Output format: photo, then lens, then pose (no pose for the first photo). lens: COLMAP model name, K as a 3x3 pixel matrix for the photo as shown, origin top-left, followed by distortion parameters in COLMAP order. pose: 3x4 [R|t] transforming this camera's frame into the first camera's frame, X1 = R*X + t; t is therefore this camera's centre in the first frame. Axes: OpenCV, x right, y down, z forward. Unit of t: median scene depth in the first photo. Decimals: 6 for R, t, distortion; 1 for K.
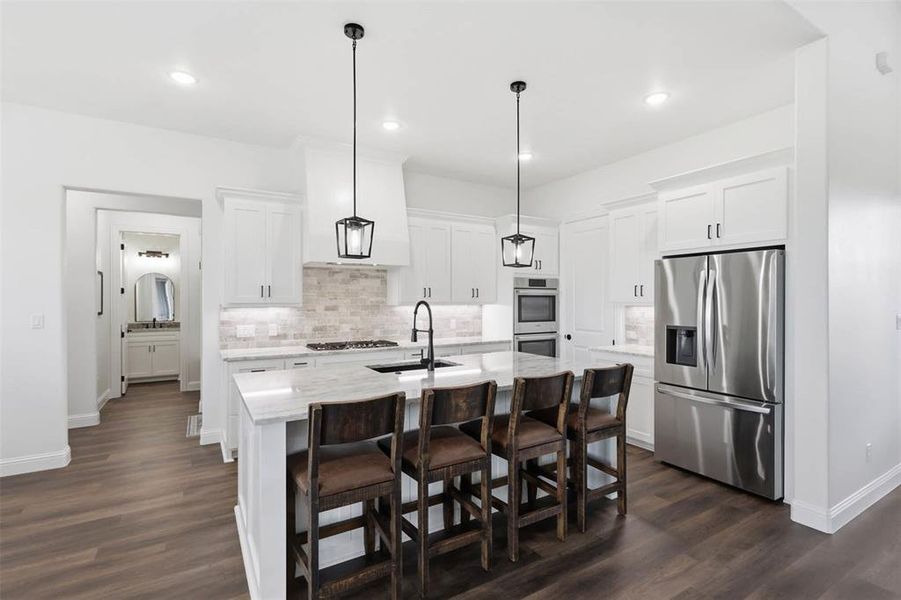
lens RADIAL K [[411.2, 0, 446.6], [0, 411.2, 303.7], [0, 0, 1]] dist [-0.000273, 0.000210]
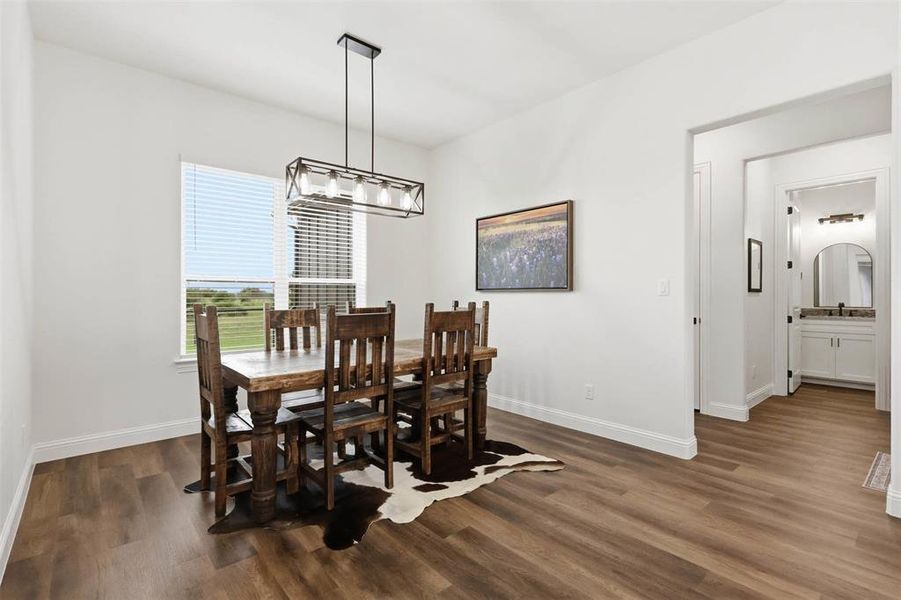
lens RADIAL K [[428.4, 0, 437.7], [0, 428.4, 292.7], [0, 0, 1]] dist [-0.000030, 0.000049]
pose [[0.163936, -0.001840, -0.986469, -0.098371], [-0.007405, 0.999968, -0.003096, 0.040867], [0.986443, 0.007813, 0.163917, 0.242087]]
